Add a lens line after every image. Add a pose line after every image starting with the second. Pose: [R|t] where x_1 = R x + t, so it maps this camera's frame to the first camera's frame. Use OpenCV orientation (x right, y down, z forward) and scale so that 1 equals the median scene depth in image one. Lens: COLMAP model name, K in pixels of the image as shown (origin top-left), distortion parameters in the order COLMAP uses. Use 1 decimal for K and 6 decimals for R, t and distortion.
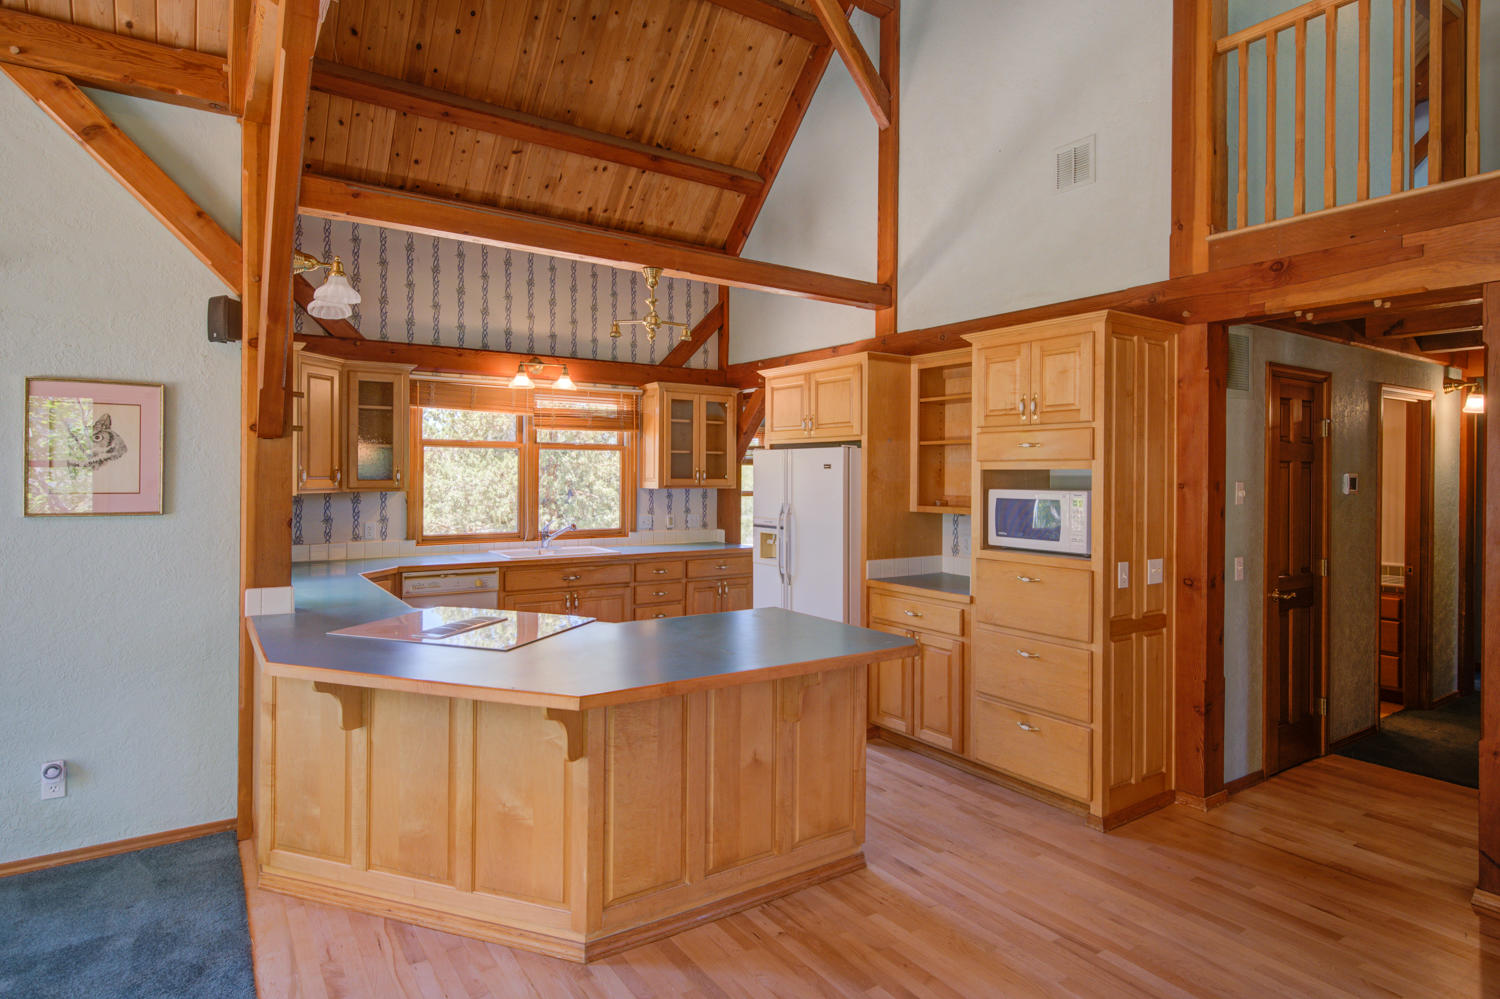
lens RADIAL K [[808.7, 0, 713.1], [0, 808.7, 470.6], [0, 0, 1]] dist [0.005175, 0.000027]
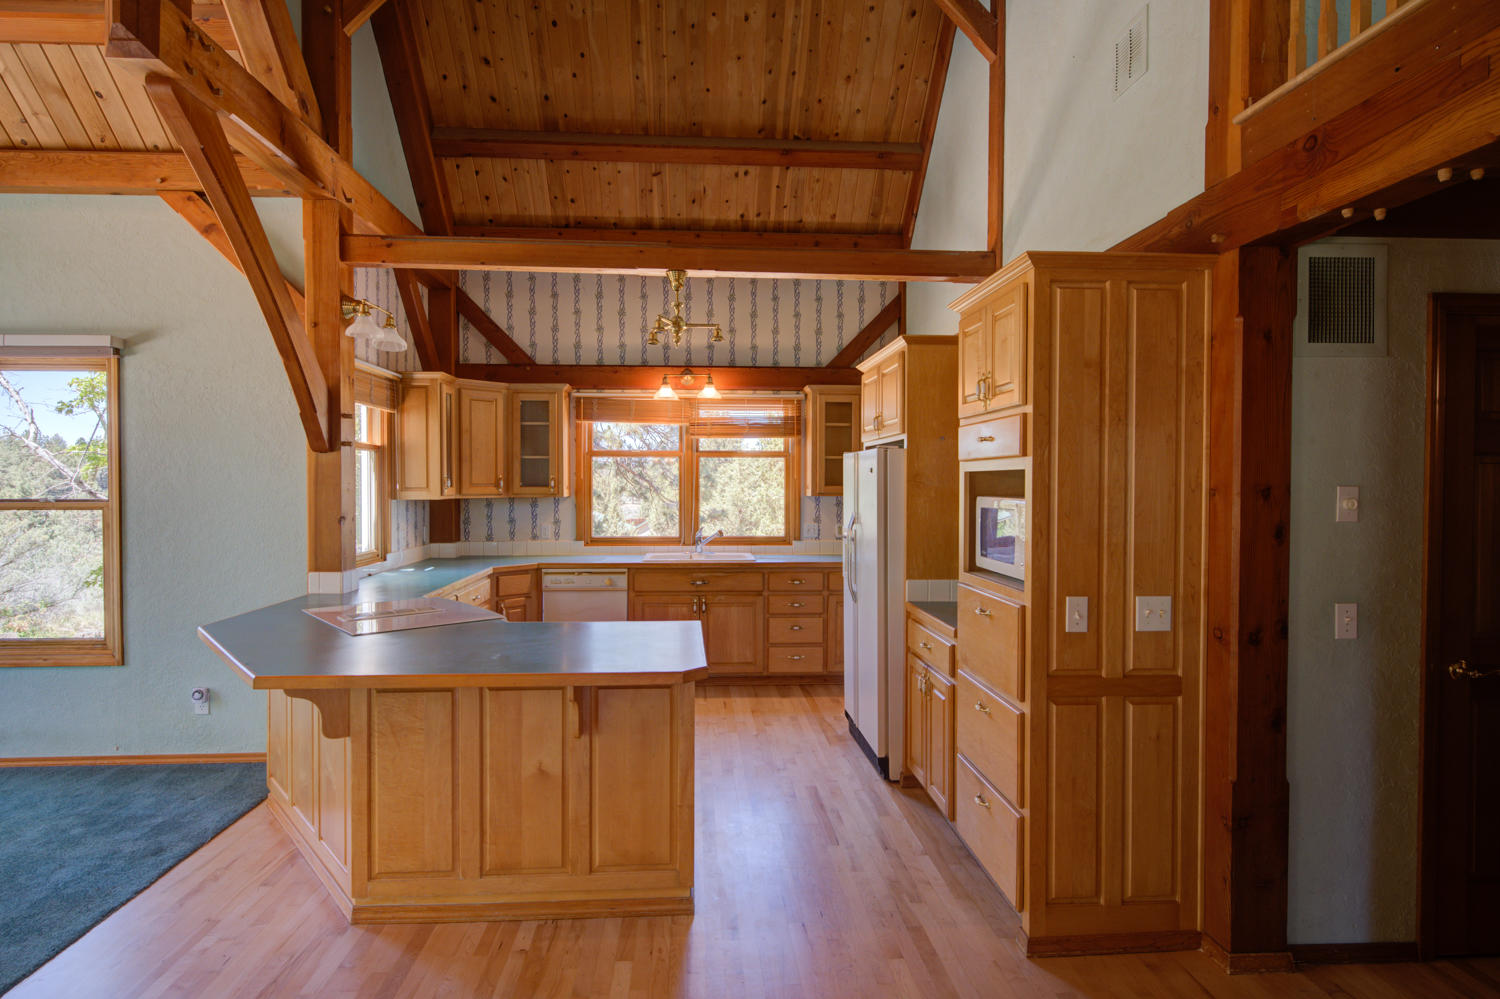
lens RADIAL K [[808.7, 0, 746.4], [0, 808.7, 493.0], [0, 0, 1]] dist [0.005175, 0.000027]
pose [[0.870428, 0.002270, -0.492291, 0.459891], [0.005375, 0.999886, 0.014113, 0.006238], [0.492267, -0.014931, 0.870316, 0.170931]]
